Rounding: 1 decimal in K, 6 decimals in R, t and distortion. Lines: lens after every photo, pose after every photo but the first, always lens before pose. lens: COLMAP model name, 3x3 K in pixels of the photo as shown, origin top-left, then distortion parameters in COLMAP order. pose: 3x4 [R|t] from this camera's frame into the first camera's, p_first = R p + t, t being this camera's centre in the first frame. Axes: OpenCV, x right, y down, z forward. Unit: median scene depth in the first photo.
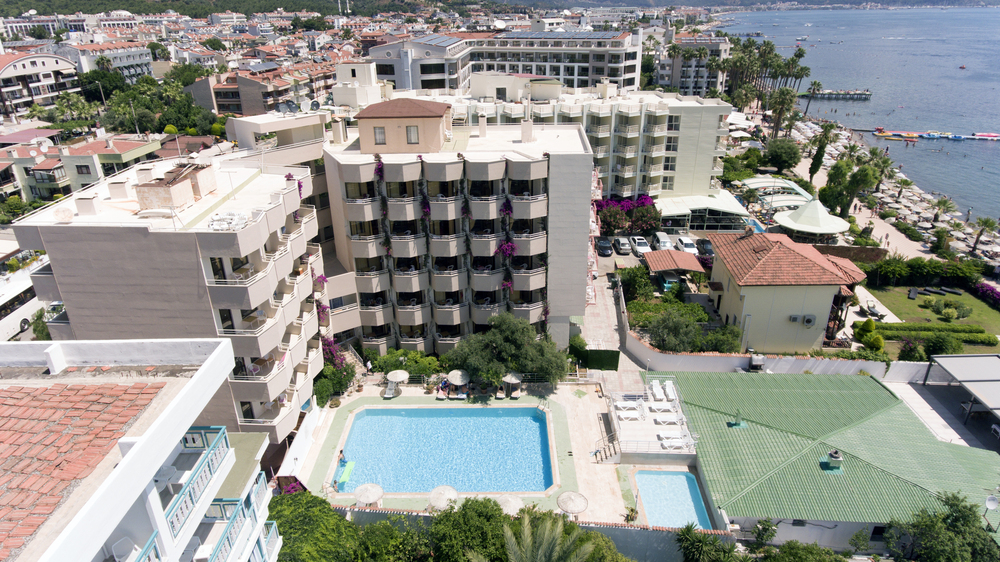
lens RADIAL K [[587.2, 0, 493.5], [0, 587.2, 264.7], [0, 0, 1]] dist [0.002708, -0.003978]
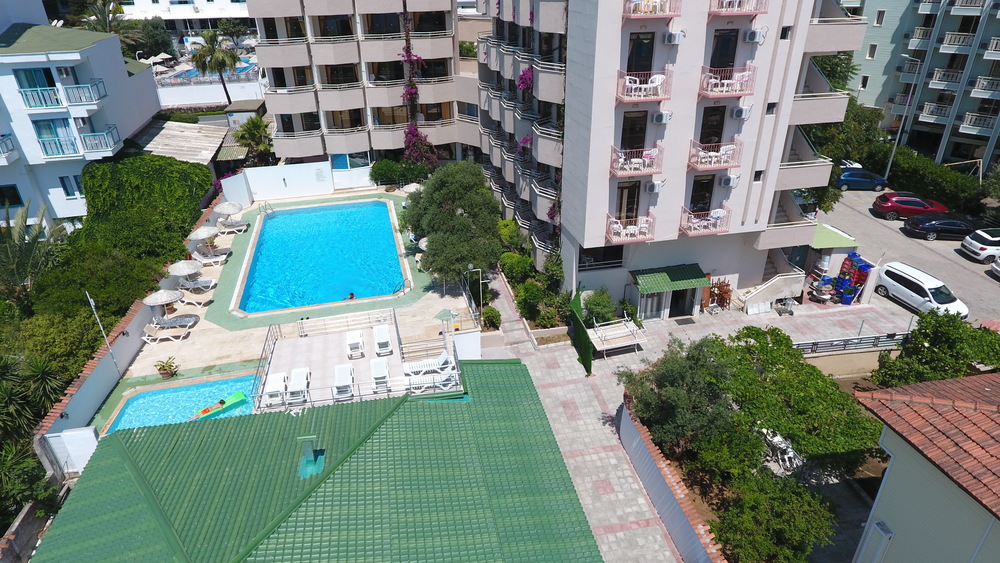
lens RADIAL K [[587.2, 0, 493.5], [0, 587.2, 265.2], [0, 0, 1]] dist [0.002708, -0.003978]
pose [[0.249272, 0.453090, -0.855905, 0.625851], [-0.374783, 0.860071, 0.346144, -0.058597], [0.892973, 0.234495, 0.384202, 0.728755]]
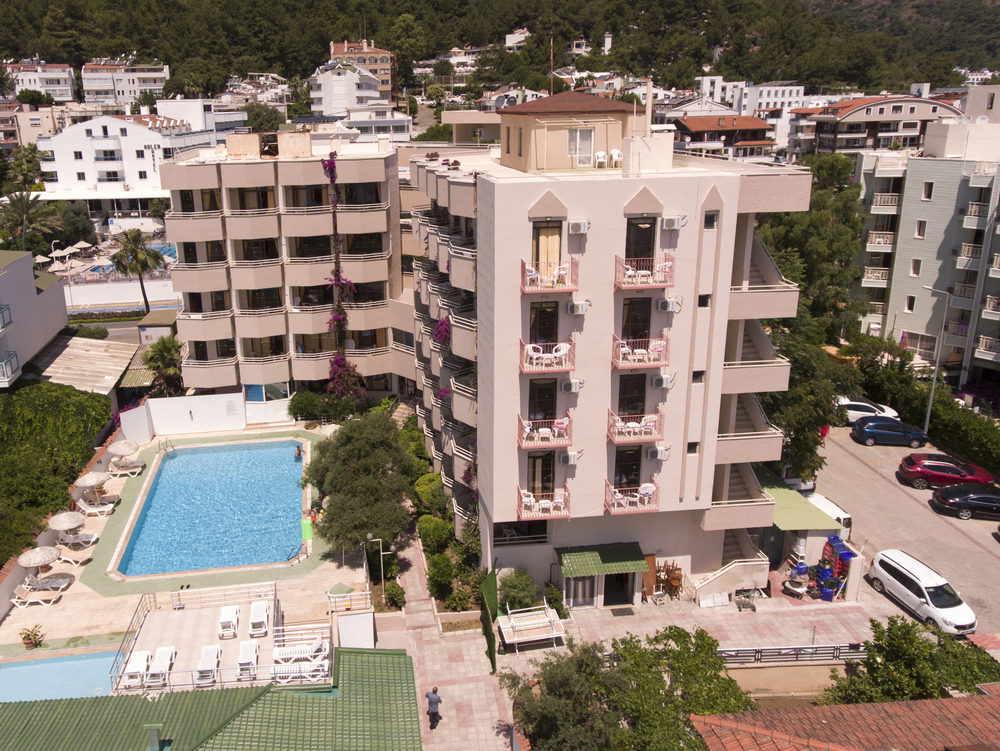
lens RADIAL K [[804.2, 0, 423.4], [0, 804.2, 346.9], [0, 0, 1]] dist [0.002909, -0.001483]
pose [[0.152240, 0.301751, -0.941153, 0.750554], [-0.377144, 0.897933, 0.226887, -0.177613], [0.913556, 0.320409, 0.250505, 0.743579]]
